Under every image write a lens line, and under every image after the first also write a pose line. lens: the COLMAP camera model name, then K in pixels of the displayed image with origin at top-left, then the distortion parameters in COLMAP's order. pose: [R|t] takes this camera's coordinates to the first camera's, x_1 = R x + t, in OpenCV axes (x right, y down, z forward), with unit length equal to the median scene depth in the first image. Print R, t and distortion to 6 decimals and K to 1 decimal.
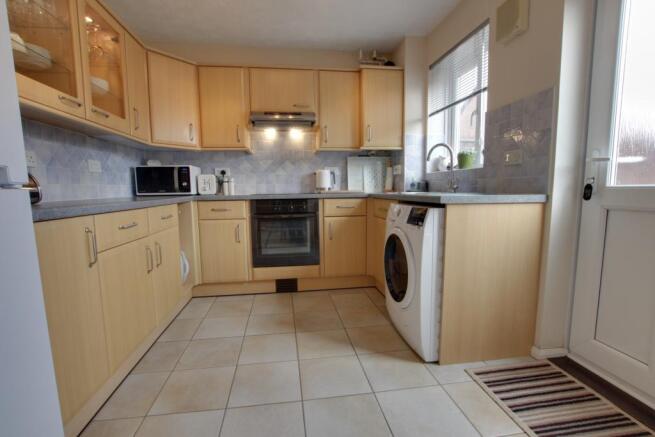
lens RADIAL K [[305.2, 0, 323.4], [0, 305.2, 222.8], [0, 0, 1]] dist [-0.034397, 0.002608]
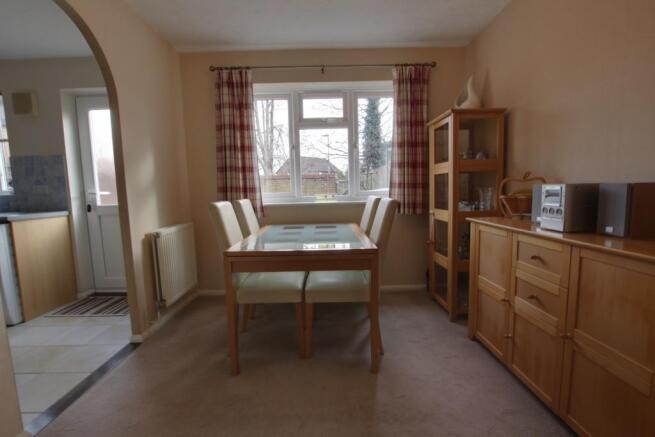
lens RADIAL K [[305.2, 0, 330.9], [0, 305.2, 218.6], [0, 0, 1]] dist [-0.034397, 0.002608]
pose [[0.123379, -0.091963, 0.988089, -0.951780], [0.144350, 0.986770, 0.073816, 0.055780], [-0.981805, 0.133524, 0.135021, -0.914646]]
